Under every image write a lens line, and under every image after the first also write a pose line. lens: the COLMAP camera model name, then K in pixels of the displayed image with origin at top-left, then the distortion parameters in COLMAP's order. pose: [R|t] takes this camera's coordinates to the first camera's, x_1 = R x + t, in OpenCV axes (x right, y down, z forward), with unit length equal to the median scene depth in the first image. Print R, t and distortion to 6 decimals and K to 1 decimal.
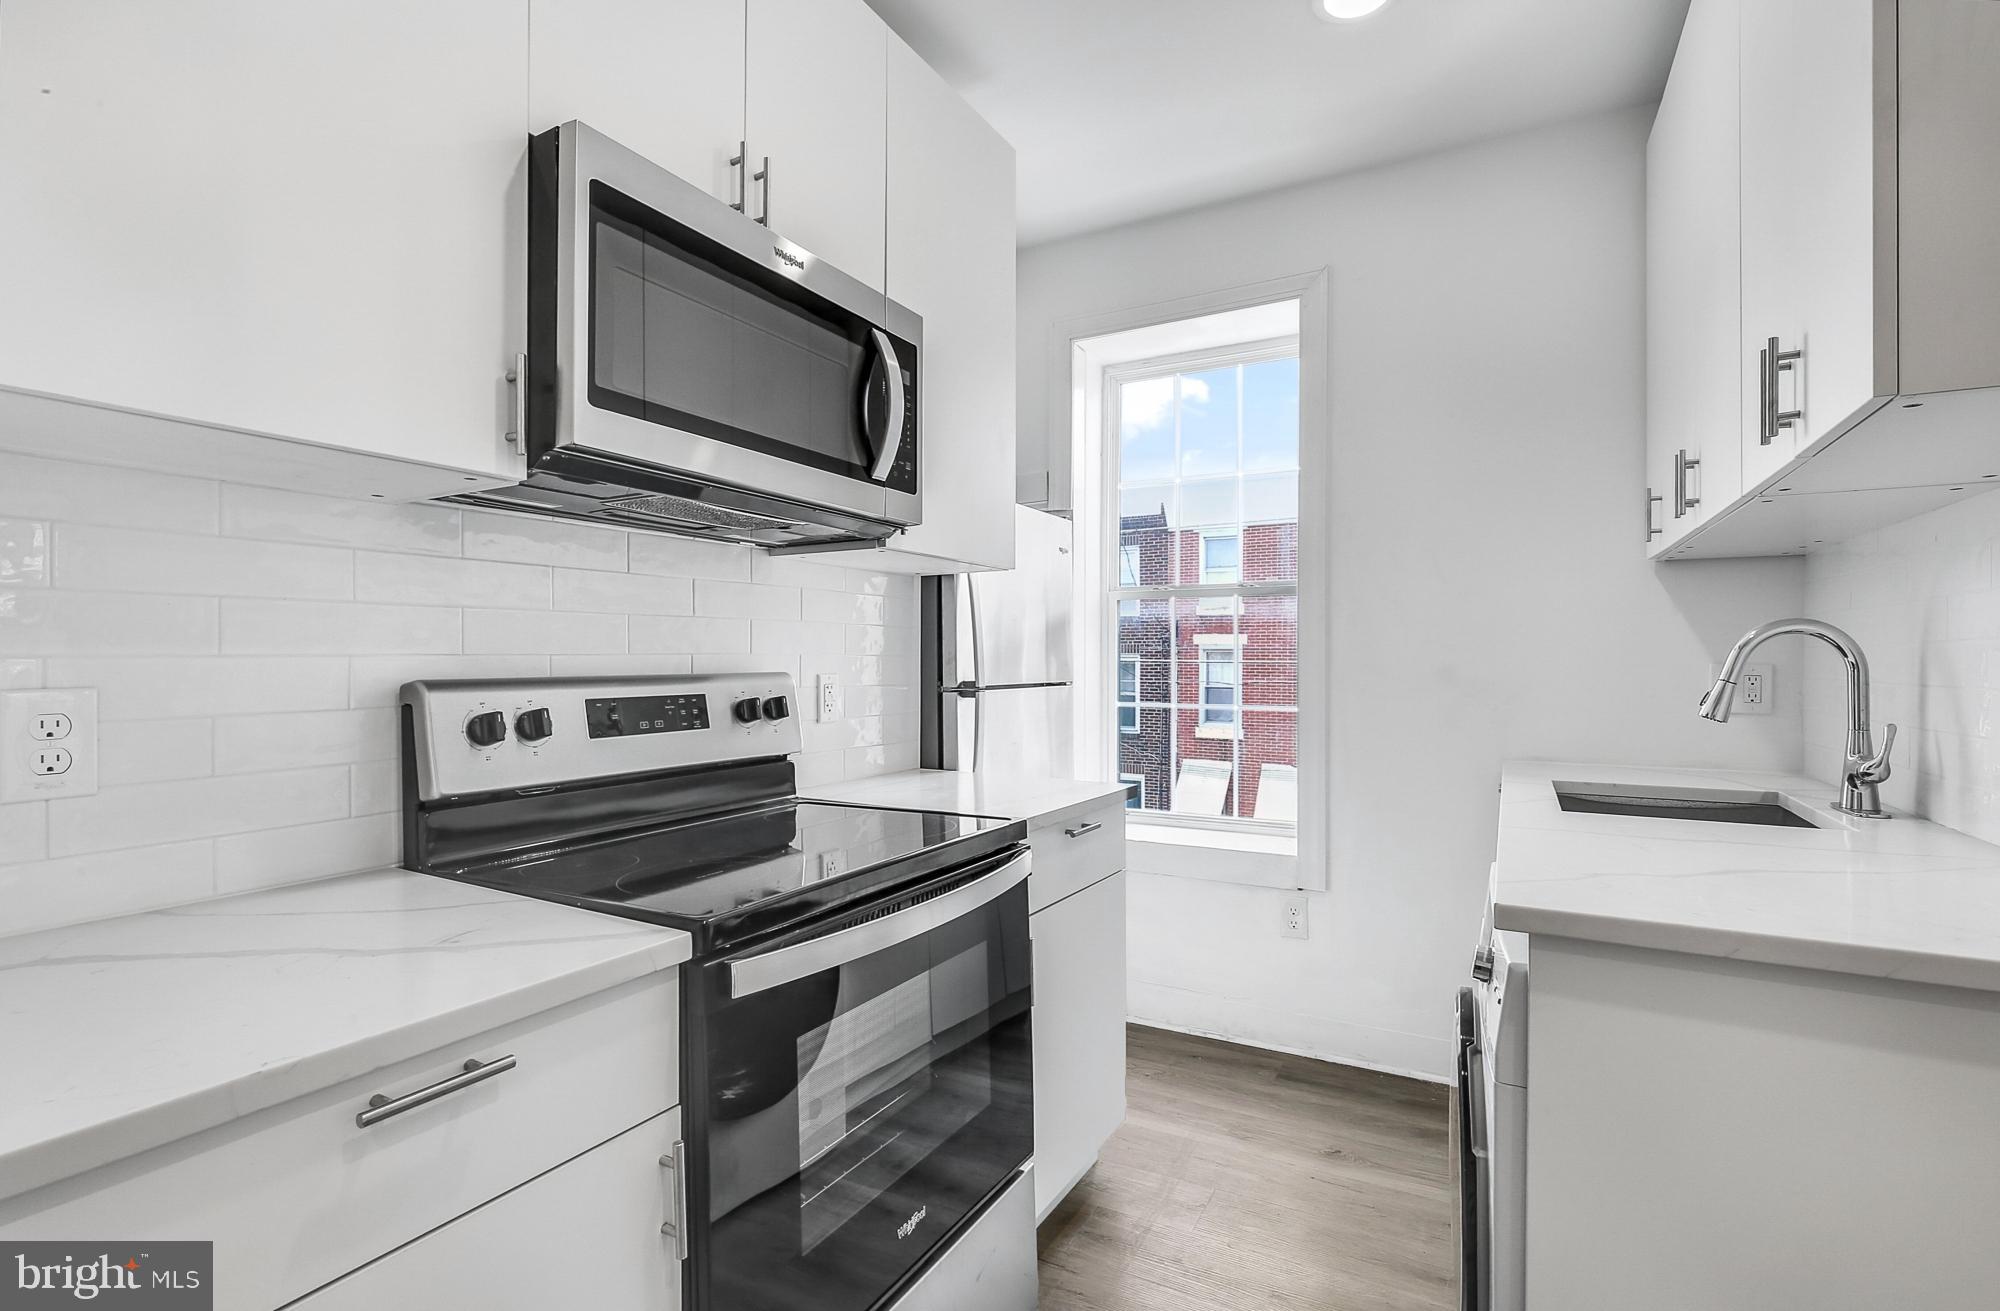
lens RADIAL K [[930.0, 0, 1000.0], [0, 930.0, 655.5], [0, 0, 1]] dist [-0.000064, 0.000071]
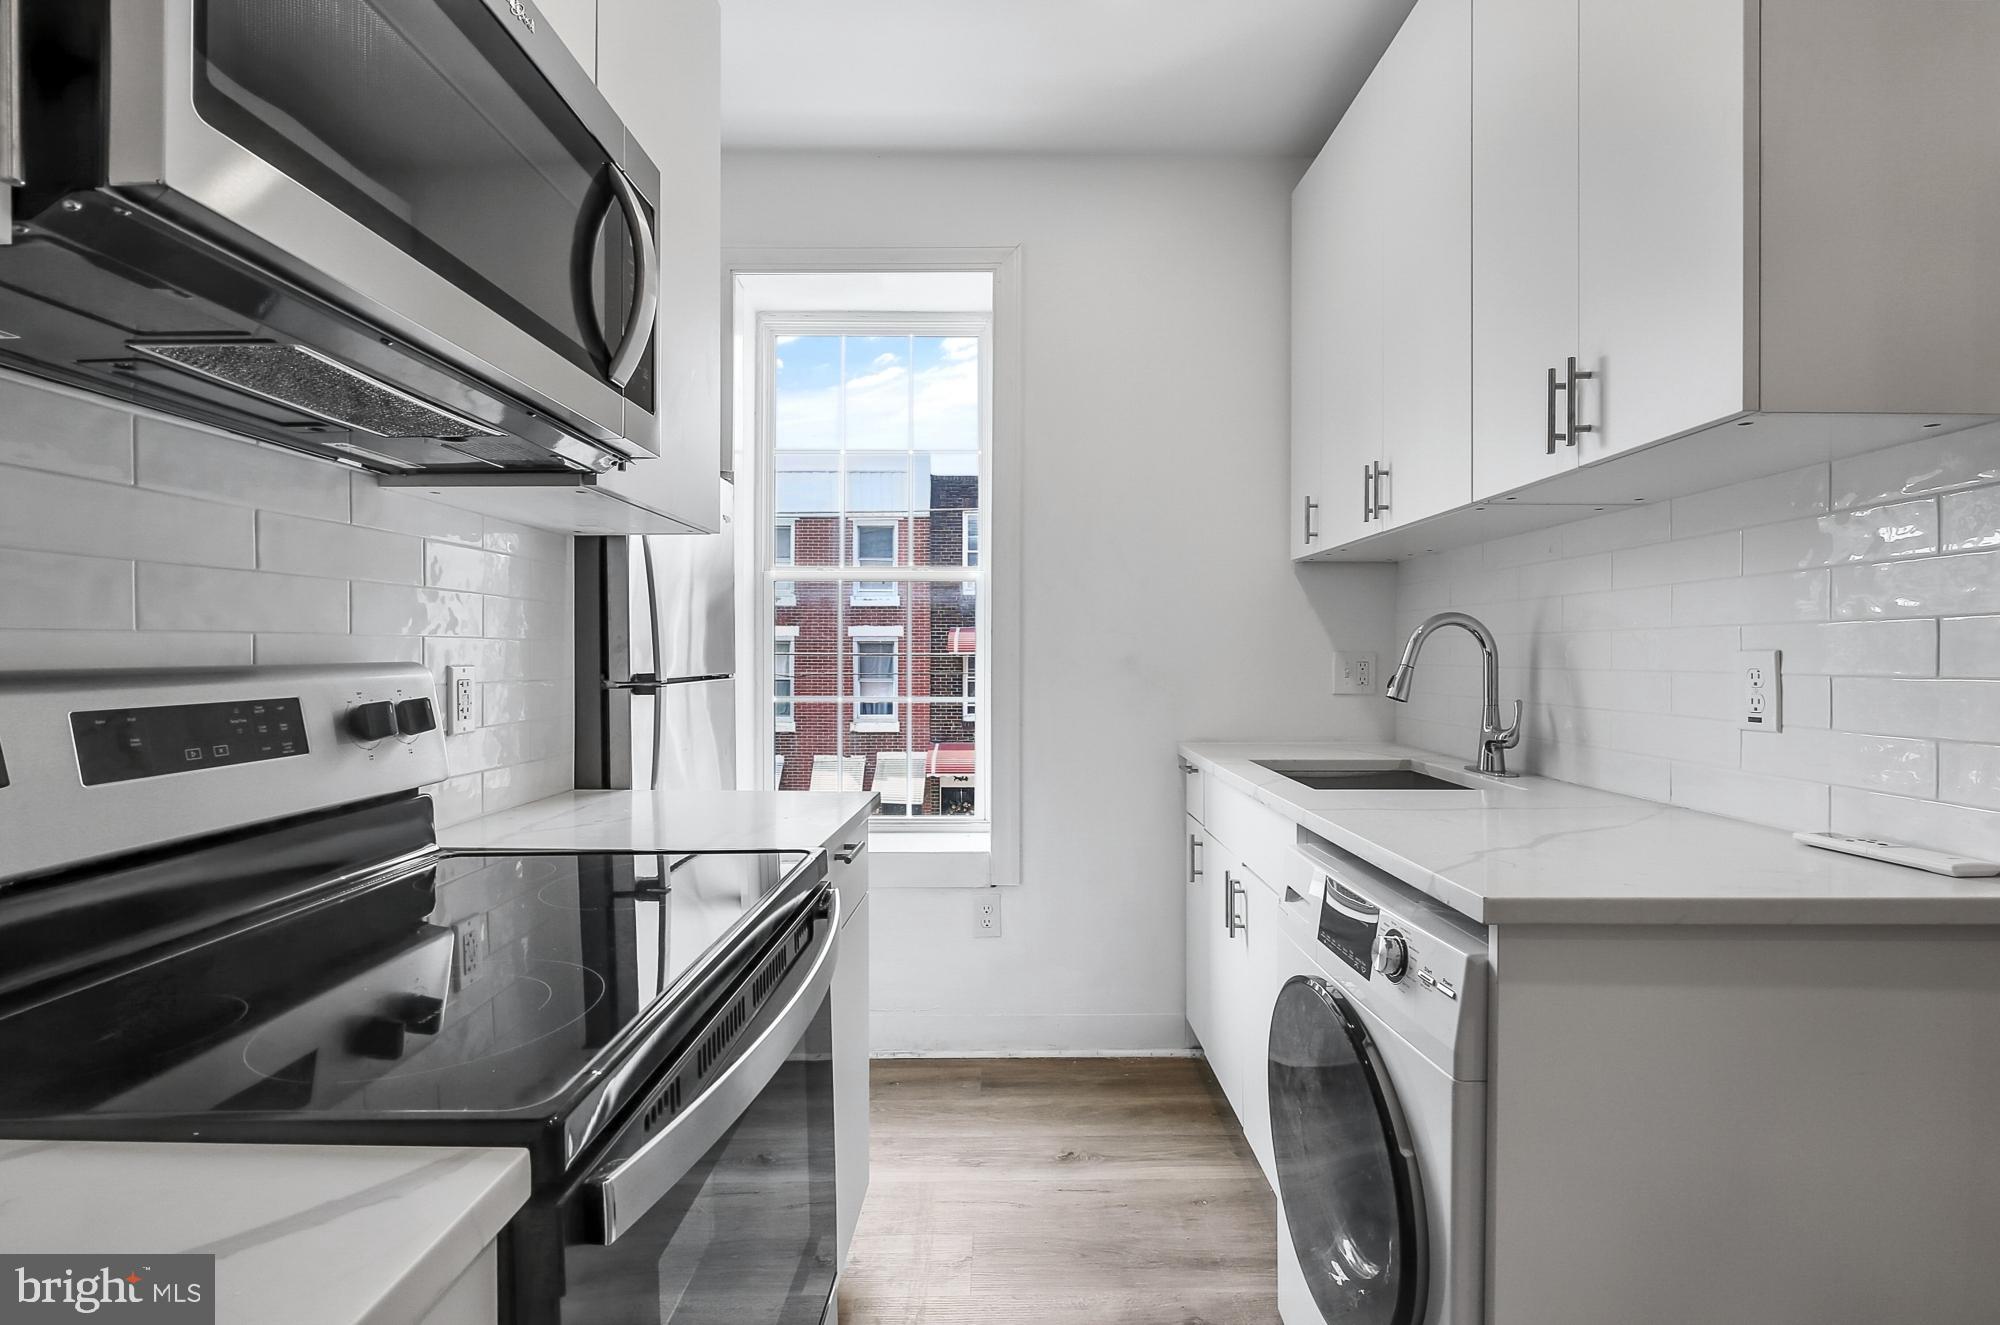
lens RADIAL K [[926.8, 0, 1015.3], [0, 926.8, 655.6], [0, 0, 1]] dist [-0.004713, -0.000149]
pose [[0.871820, -0.000826, 0.489826, -0.181635], [-0.003294, 0.999966, 0.007549, 0.006741], [-0.489815, -0.008195, 0.871788, 0.215040]]
